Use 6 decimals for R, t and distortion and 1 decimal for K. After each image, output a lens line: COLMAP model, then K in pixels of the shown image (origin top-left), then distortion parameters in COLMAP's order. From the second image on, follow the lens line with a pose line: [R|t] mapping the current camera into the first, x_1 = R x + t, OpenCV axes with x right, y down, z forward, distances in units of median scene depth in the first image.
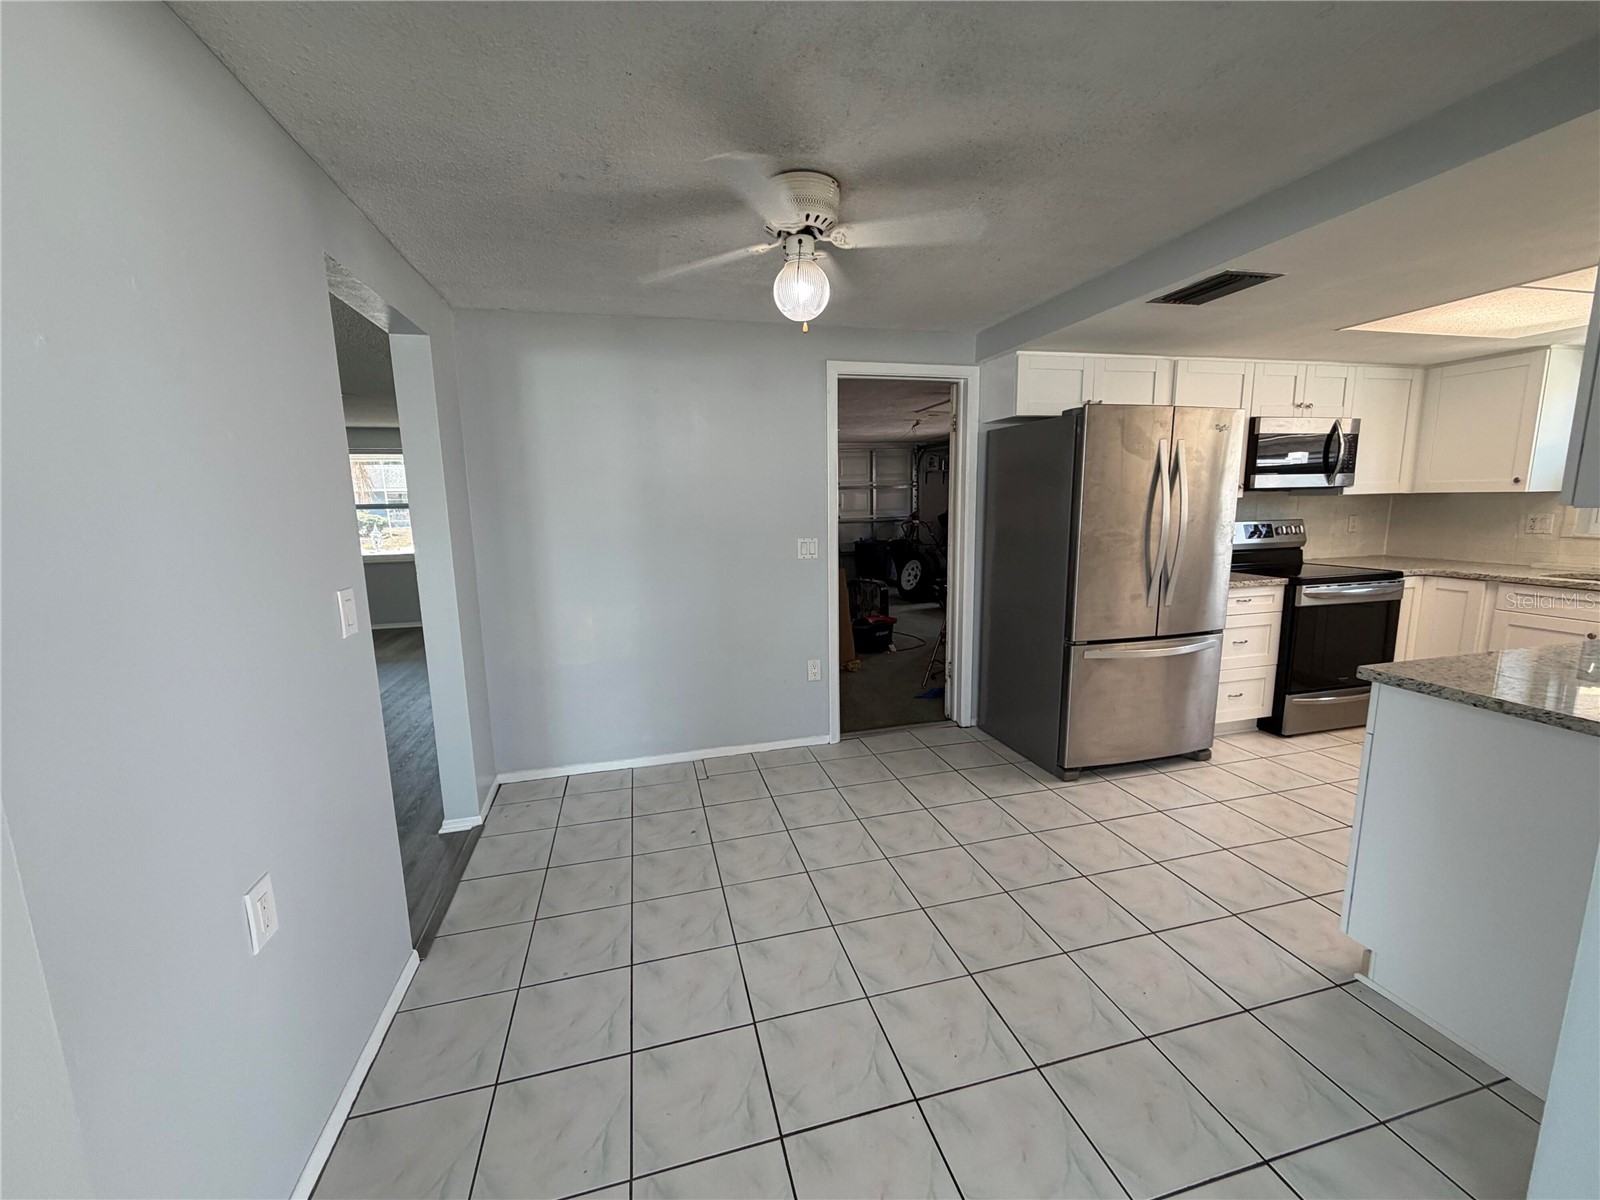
lens RADIAL K [[635.0, 0, 797.2], [0, 635.0, 596.9], [0, 0, 1]] dist [0.000379, 0.001009]
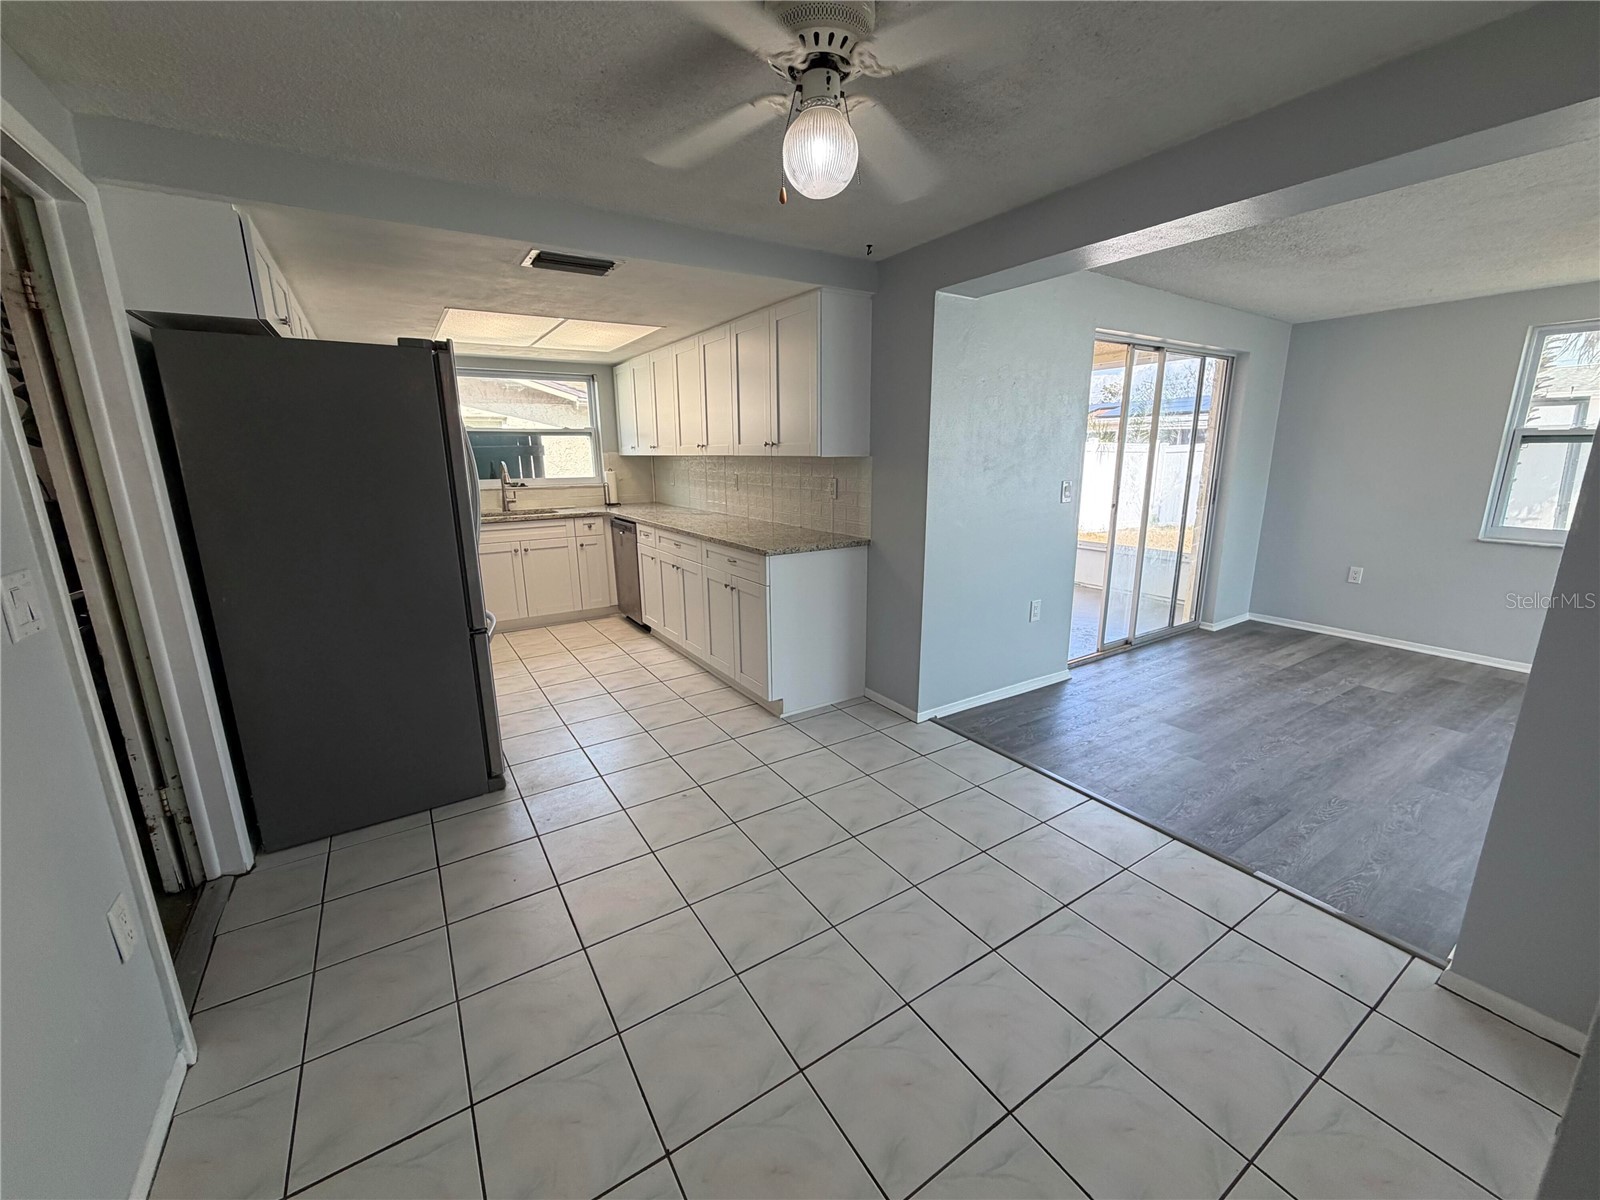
lens RADIAL K [[635.0, 0, 797.1], [0, 635.0, 598.3], [0, 0, 1]] dist [0.000379, 0.001009]
pose [[-0.308112, -0.192845, 0.931600, -0.406126], [0.164197, 0.953764, 0.251739, -0.096165], [-0.937073, 0.230530, -0.262201, 0.708156]]
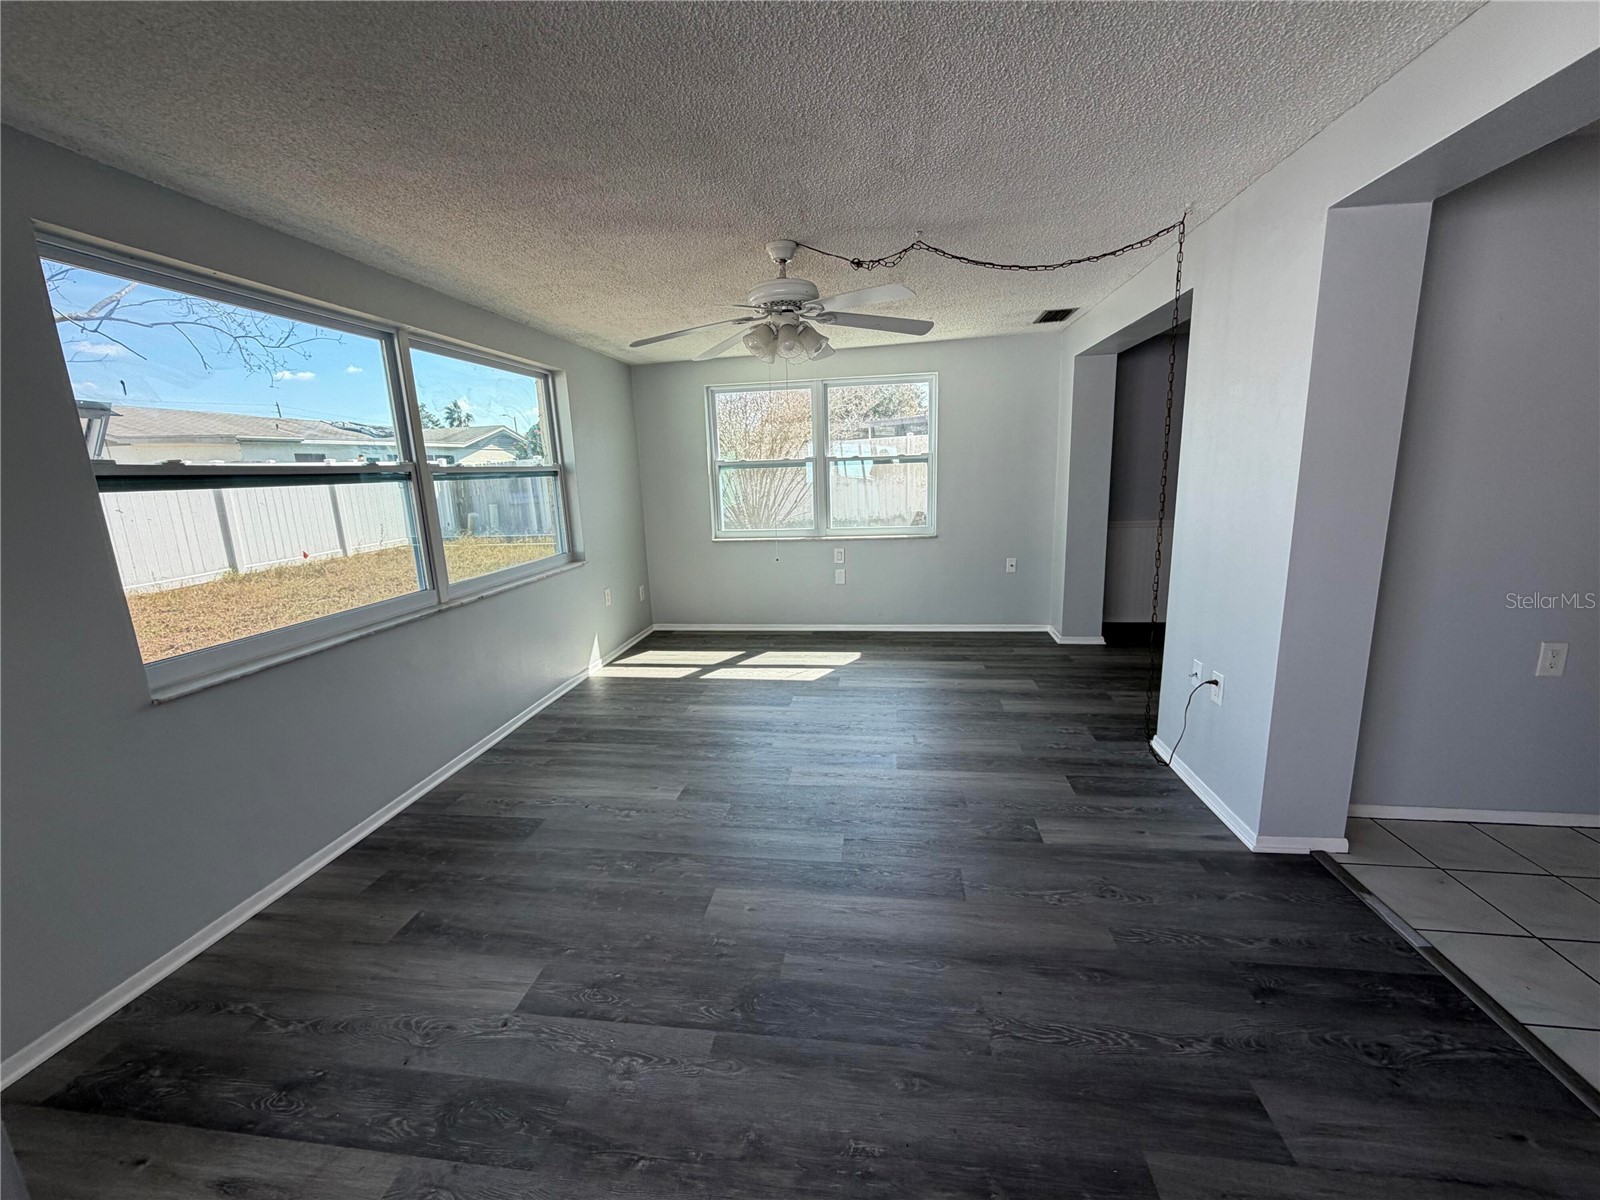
lens RADIAL K [[635.0, 0, 793.9], [0, 635.0, 602.3], [0, 0, 1]] dist [0.000379, 0.001009]
pose [[-0.387839, 0.223353, -0.894256, 0.552990], [-0.098941, 0.954502, 0.281311, 0.019070], [0.916402, 0.197582, -0.348094, -0.132020]]
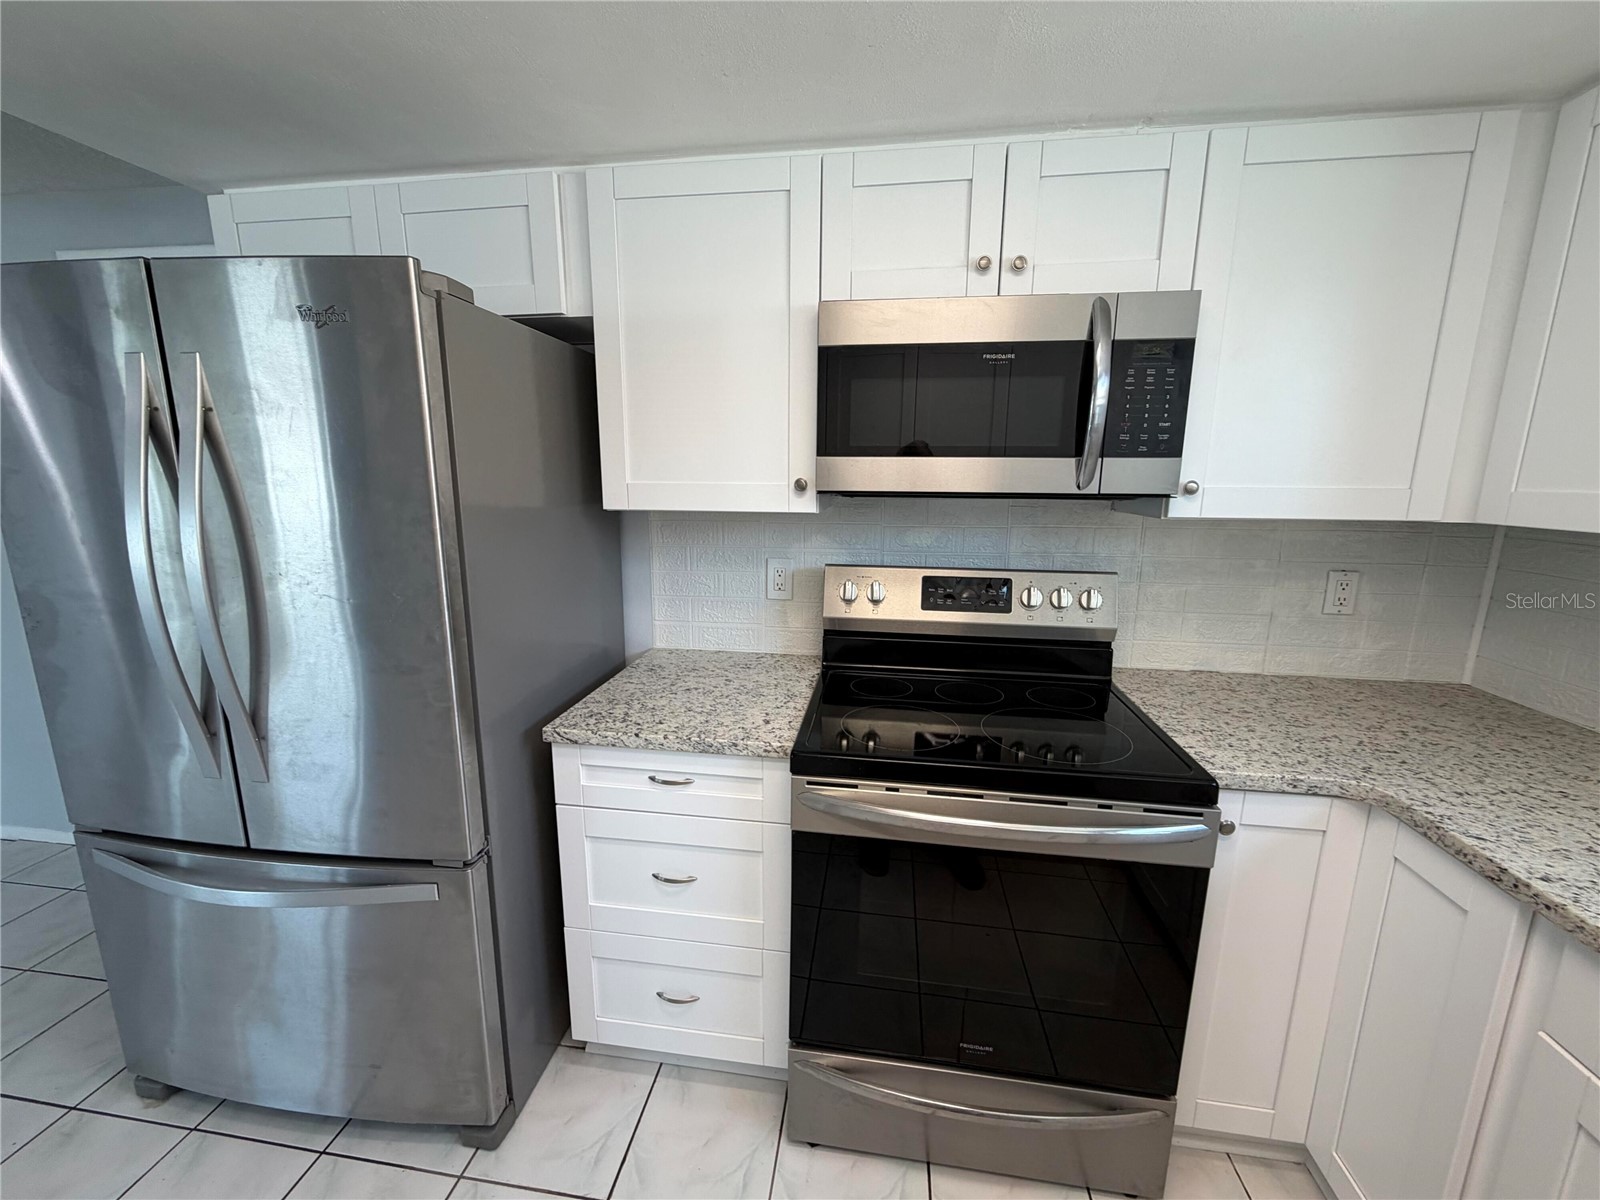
lens RADIAL K [[635.0, 0, 797.1], [0, 635.0, 594.6], [0, 0, 1]] dist [0.000379, 0.001009]
pose [[0.921150, 0.100829, -0.375920, 0.912193], [-0.085656, 0.994698, 0.056906, -0.136711], [0.379665, -0.020219, 0.924903, 0.671223]]
